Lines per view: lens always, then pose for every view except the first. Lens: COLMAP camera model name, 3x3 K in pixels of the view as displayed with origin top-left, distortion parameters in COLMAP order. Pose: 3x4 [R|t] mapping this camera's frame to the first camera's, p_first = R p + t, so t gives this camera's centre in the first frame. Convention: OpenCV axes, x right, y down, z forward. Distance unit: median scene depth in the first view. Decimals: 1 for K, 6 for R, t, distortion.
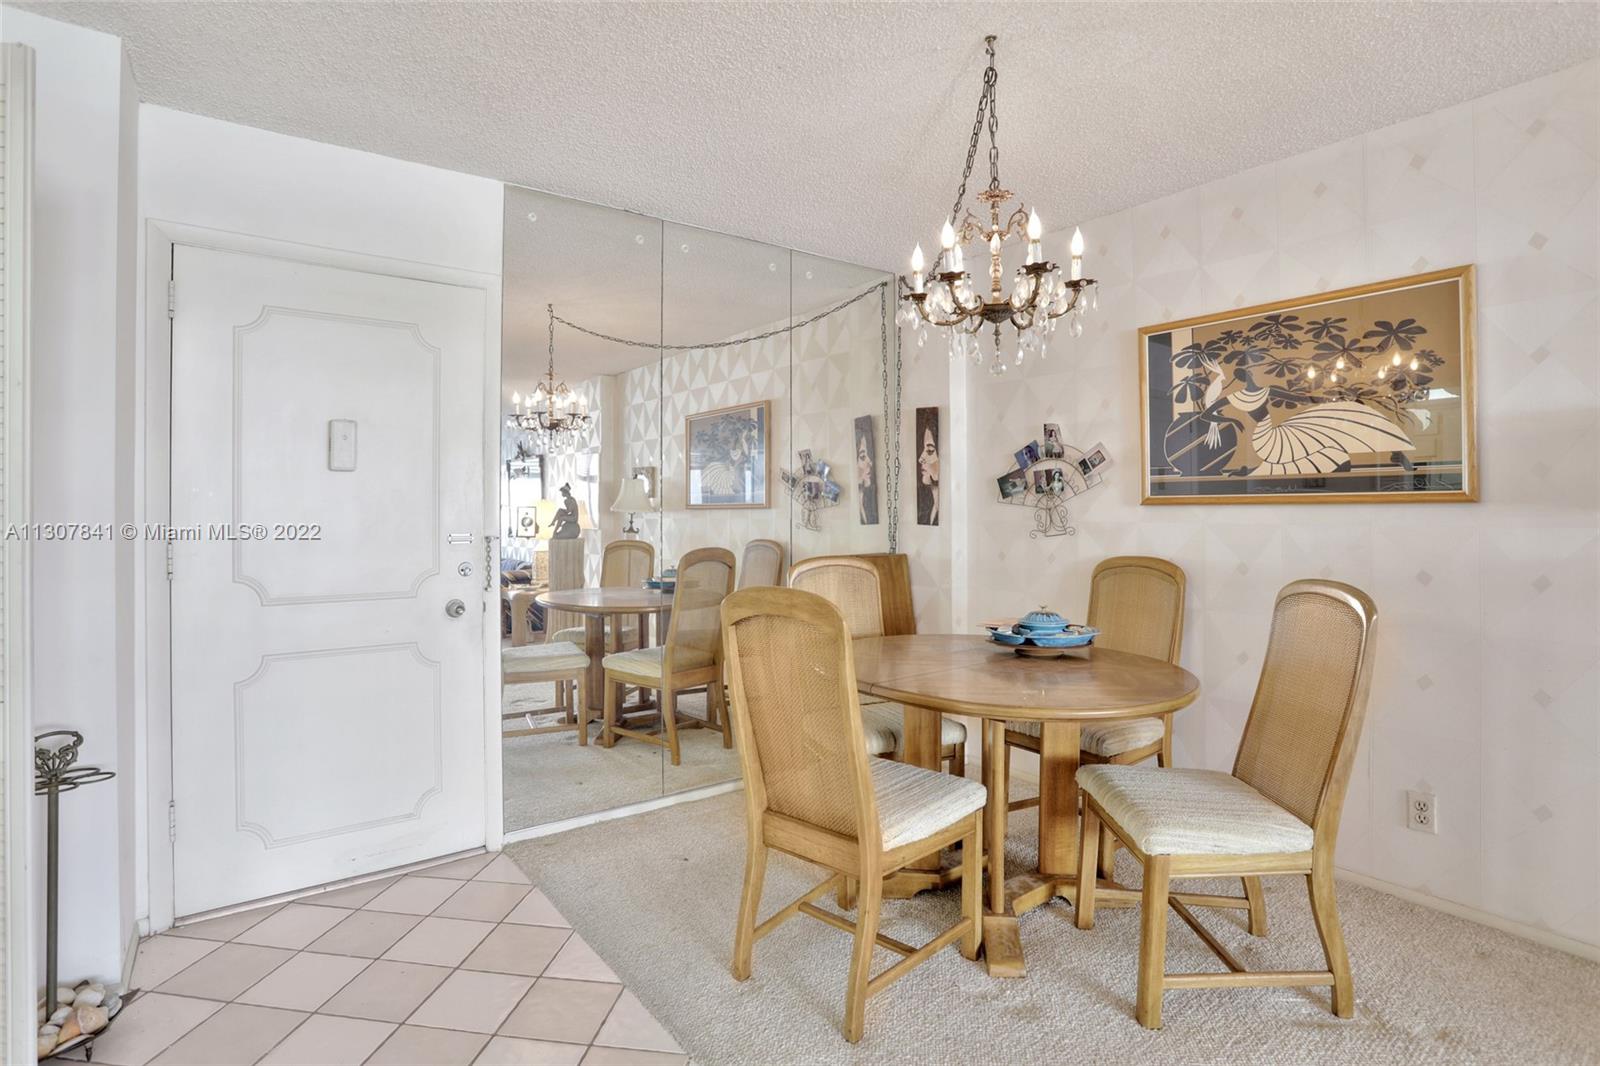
lens RADIAL K [[800.7, 0, 791.8], [0, 800.7, 509.2], [0, 0, 1]] dist [-0.050952, 0.011167]
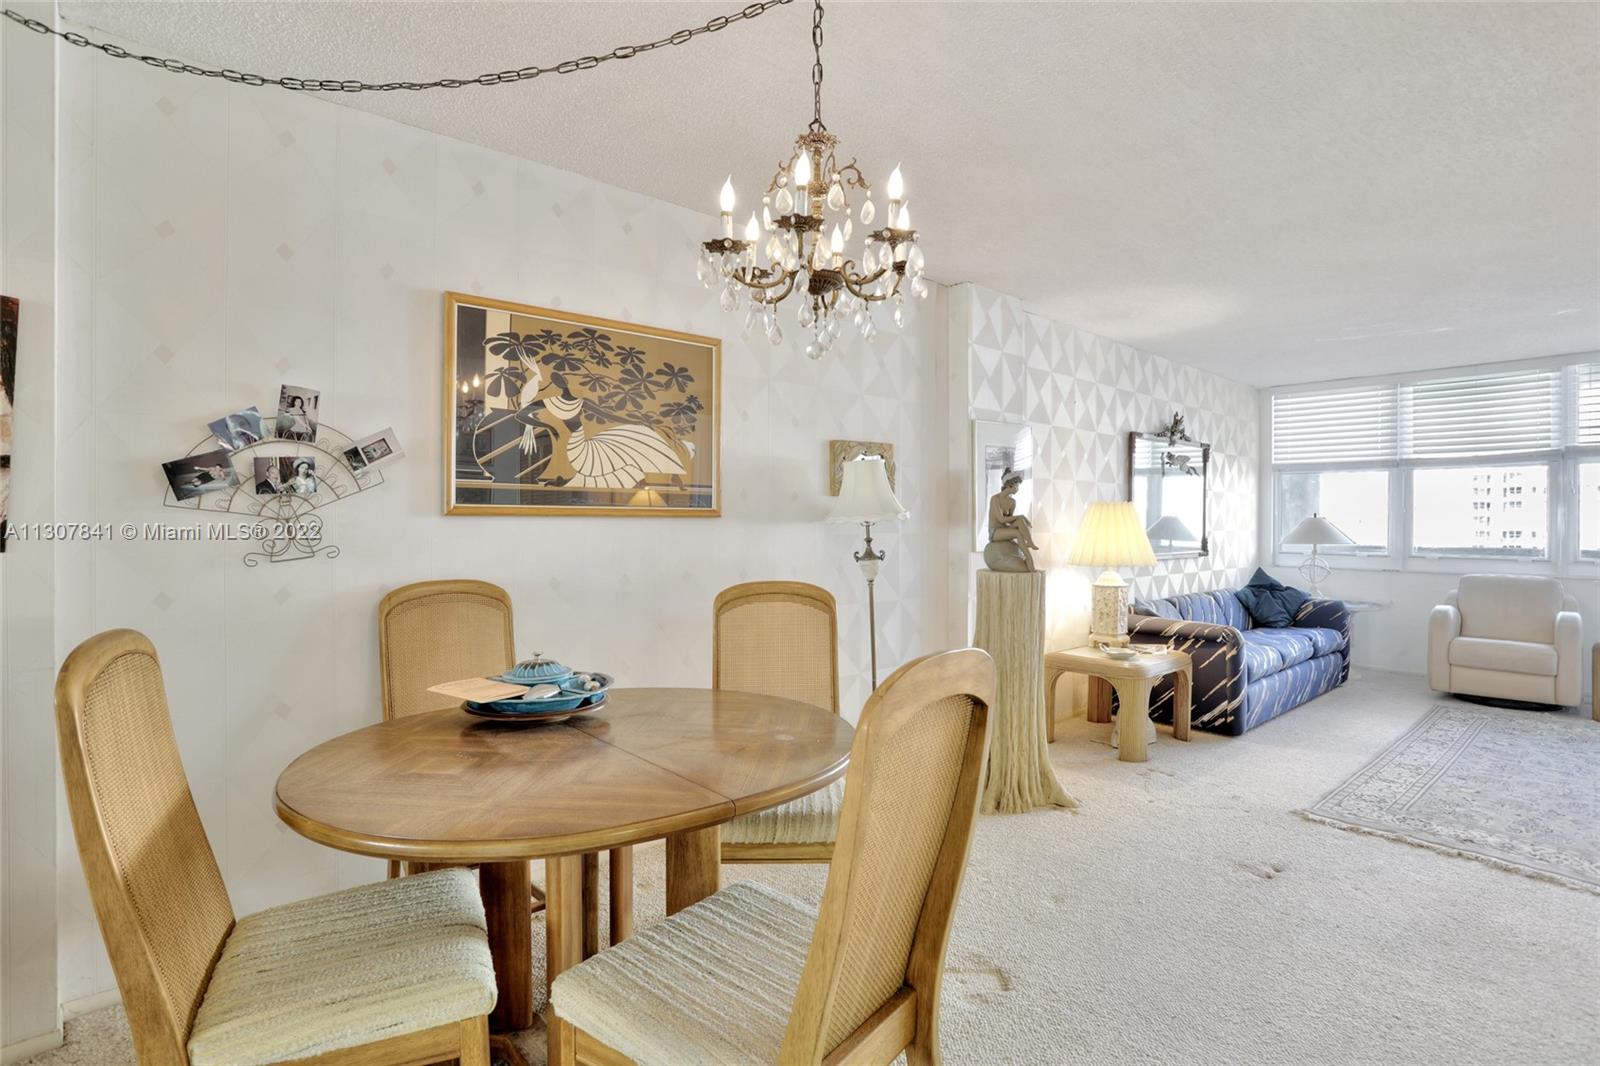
lens RADIAL K [[790.1, 0, 770.8], [0, 790.1, 523.1], [0, 0, 1]] dist [-0.069107, 0.028626]
pose [[-0.063790, -0.000430, 0.997963, -0.371114], [-0.006290, 0.999980, 0.000029, 0.000600], [-0.997944, -0.006275, -0.063791, 0.759551]]
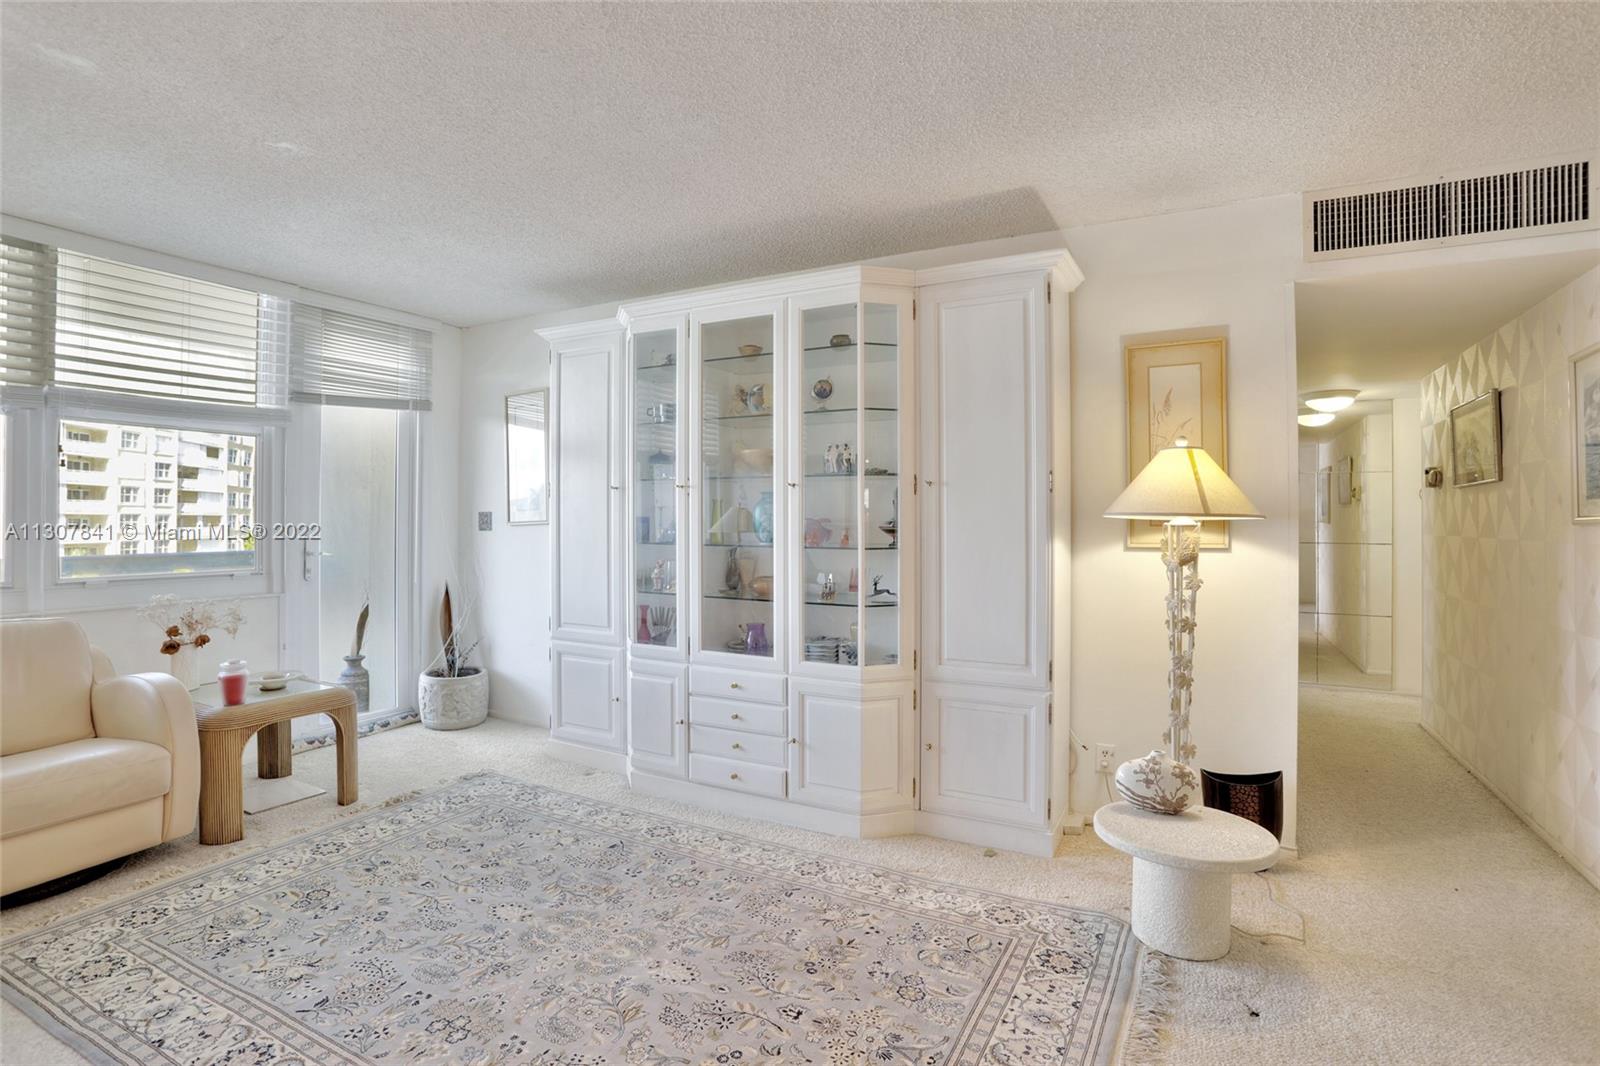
lens RADIAL K [[780.5, 0, 807.9], [0, 780.5, 519.8], [0, 0, 1]] dist [-0.067552, 0.022325]
pose [[-0.899674, 0.000434, -0.436562, 0.830922], [0.000545, 1.000000, -0.000128, -0.008702], [0.436562, -0.000353, -0.899674, 0.124780]]
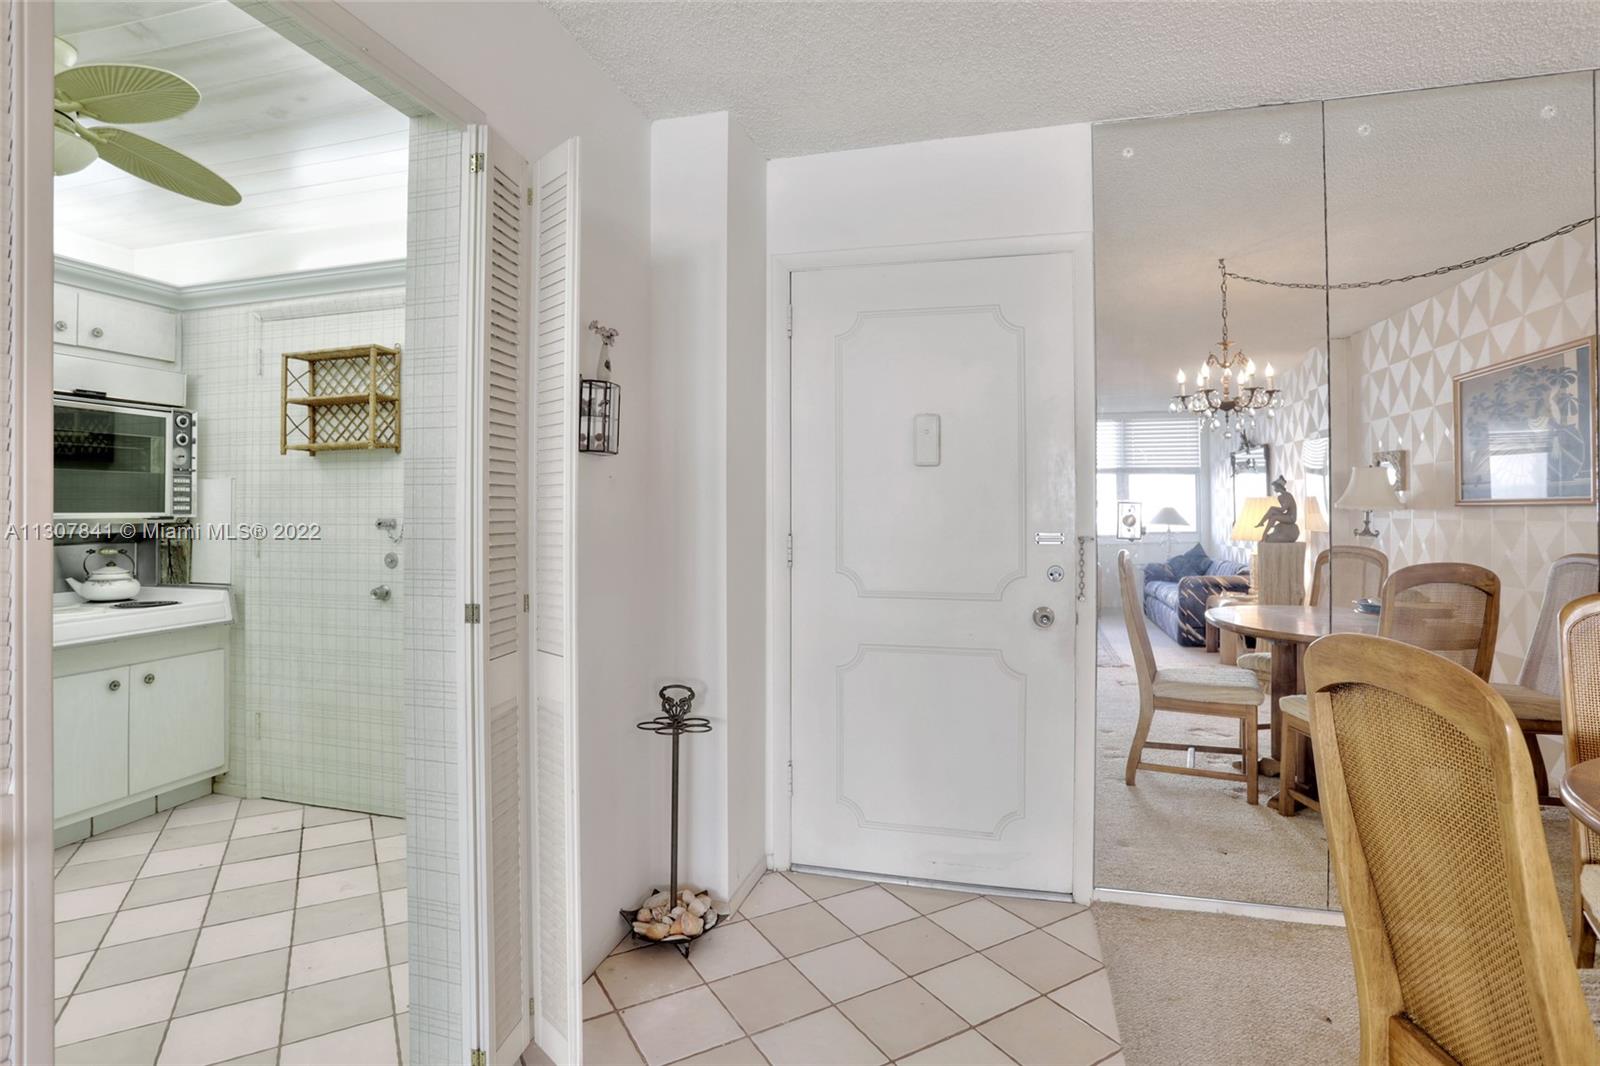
lens RADIAL K [[800.7, 0, 791.8], [0, 800.7, 509.2], [0, 0, 1]] dist [-0.050952, 0.011167]
pose [[0.613620, 0.000366, -0.789601, 0.104616], [-0.000483, 1.000000, 0.000088, 0.004231], [0.789601, 0.000327, 0.613620, 0.224747]]
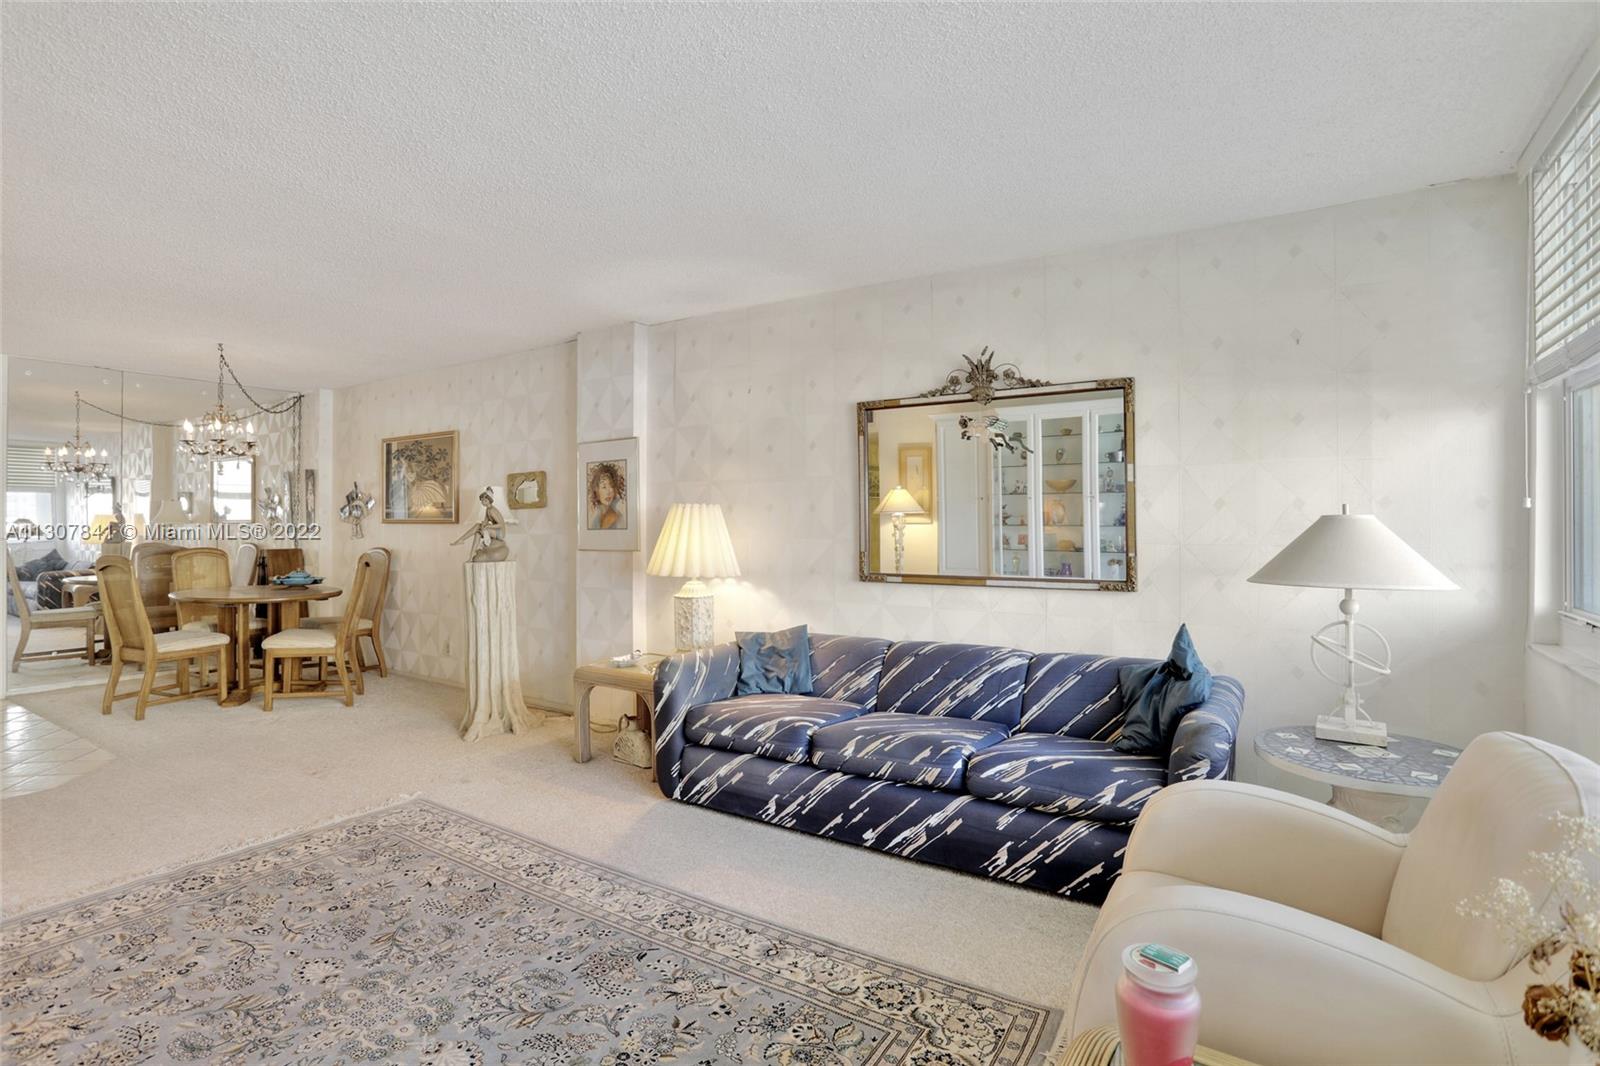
lens RADIAL K [[780.5, 0, 807.9], [0, 780.5, 519.8], [0, 0, 1]] dist [-0.067552, 0.022325]
pose [[0.935205, 0.005475, 0.354065, 0.813065], [-0.004645, 0.999984, -0.003195, -0.013407], [-0.354077, 0.001344, 0.935215, -1.365879]]
